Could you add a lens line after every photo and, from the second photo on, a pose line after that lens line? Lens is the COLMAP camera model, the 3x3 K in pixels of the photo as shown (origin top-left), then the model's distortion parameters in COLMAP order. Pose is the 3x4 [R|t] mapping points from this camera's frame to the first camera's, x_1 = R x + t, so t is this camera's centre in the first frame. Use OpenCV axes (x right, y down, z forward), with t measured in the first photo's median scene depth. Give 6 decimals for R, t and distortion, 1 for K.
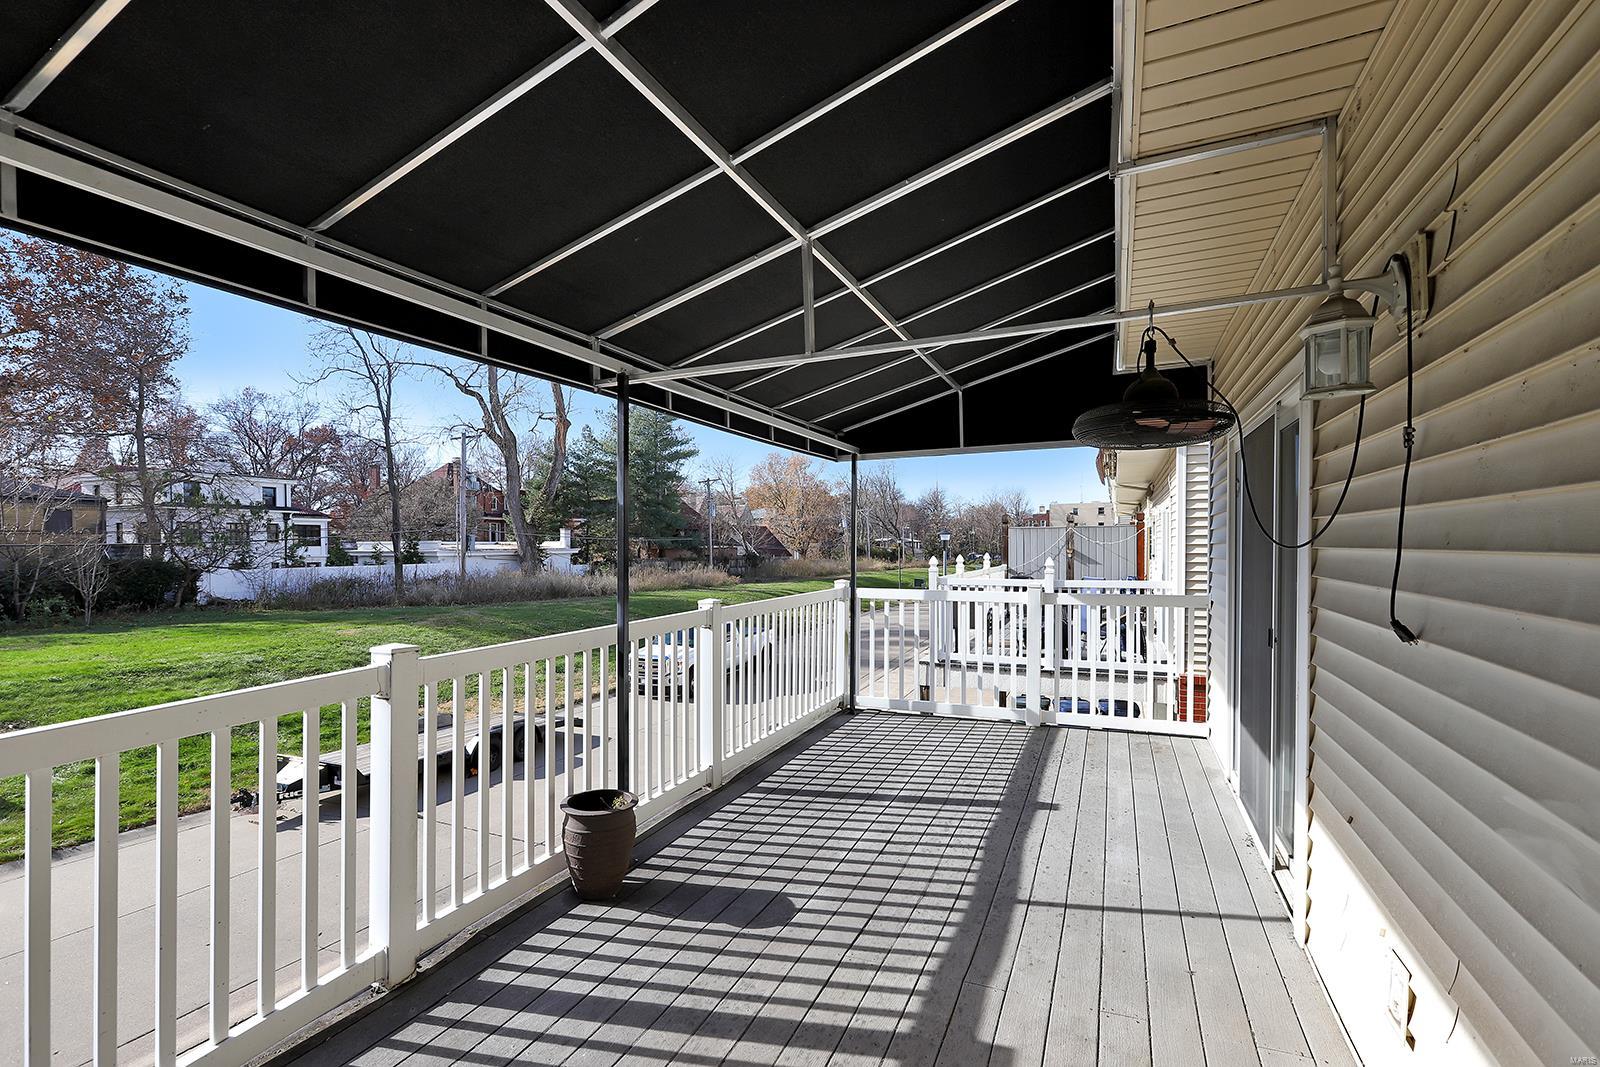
lens RADIAL K [[719.7, 0, 804.8], [0, 719.7, 537.0], [0, 0, 1]] dist [0.002314, 0.000328]
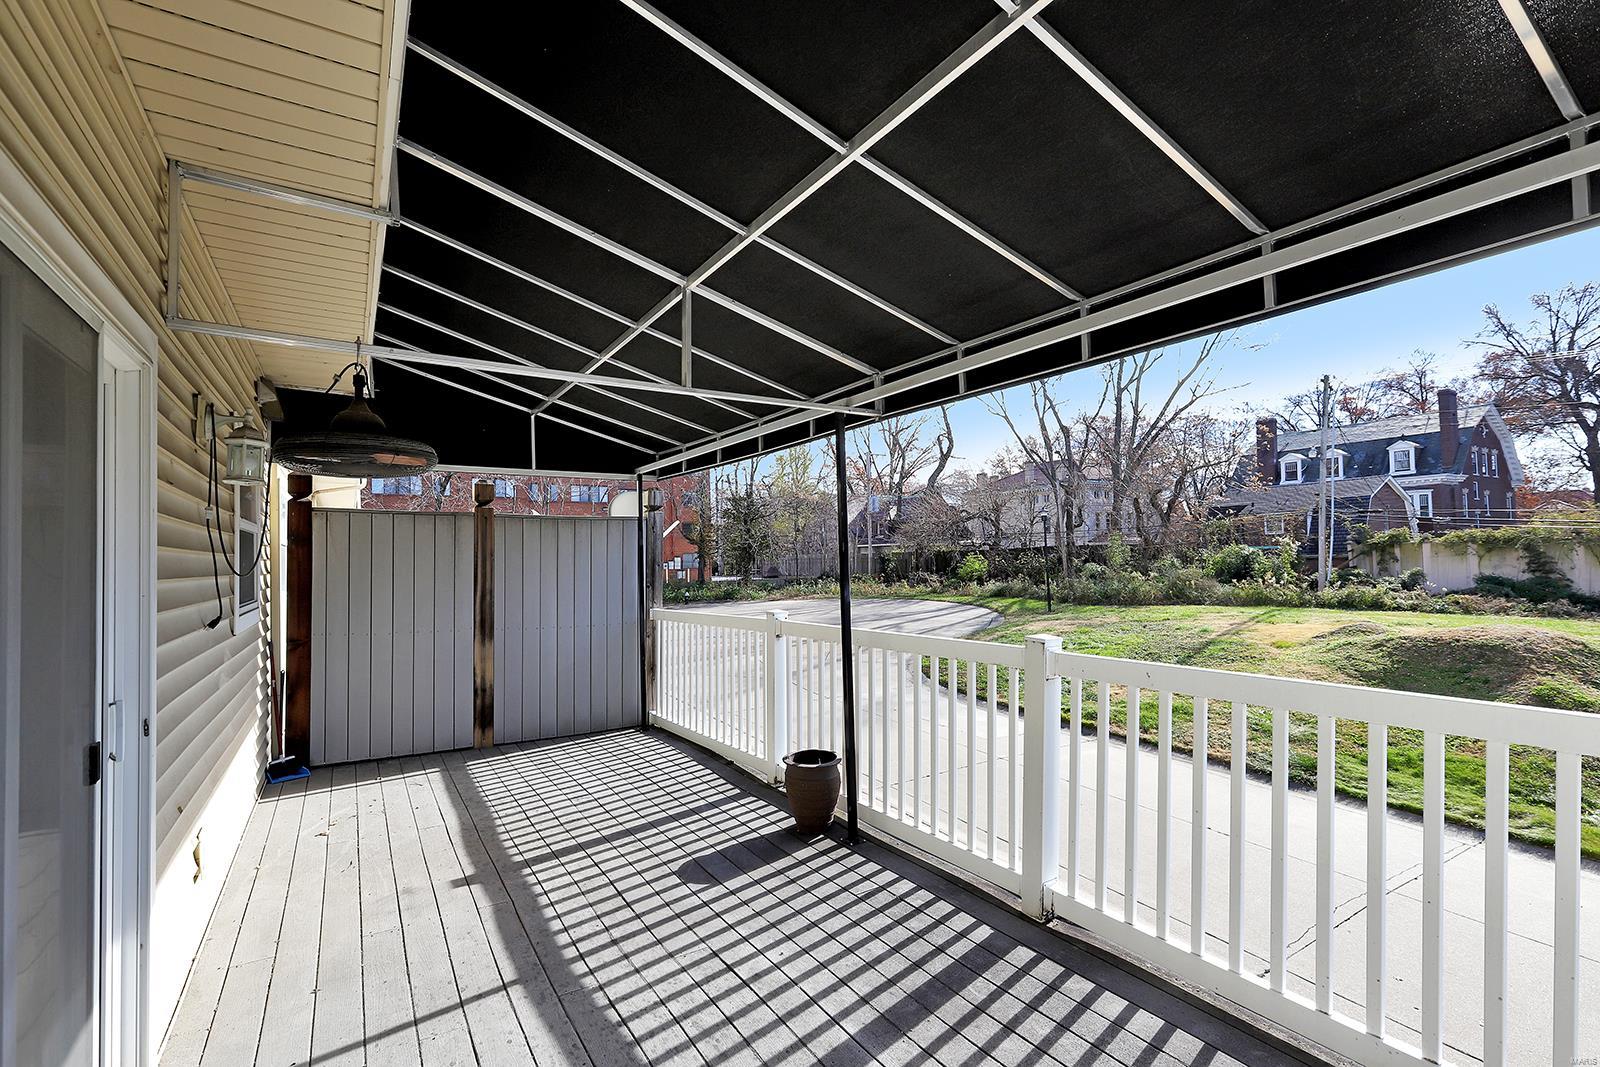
lens RADIAL K [[719.7, 0, 804.8], [0, 719.7, 537.0], [0, 0, 1]] dist [0.002314, 0.000328]
pose [[-0.562906, -0.008400, -0.826478, 0.776925], [0.033702, 0.998883, -0.033106, 0.012071], [0.825833, -0.046490, -0.561995, 1.699025]]
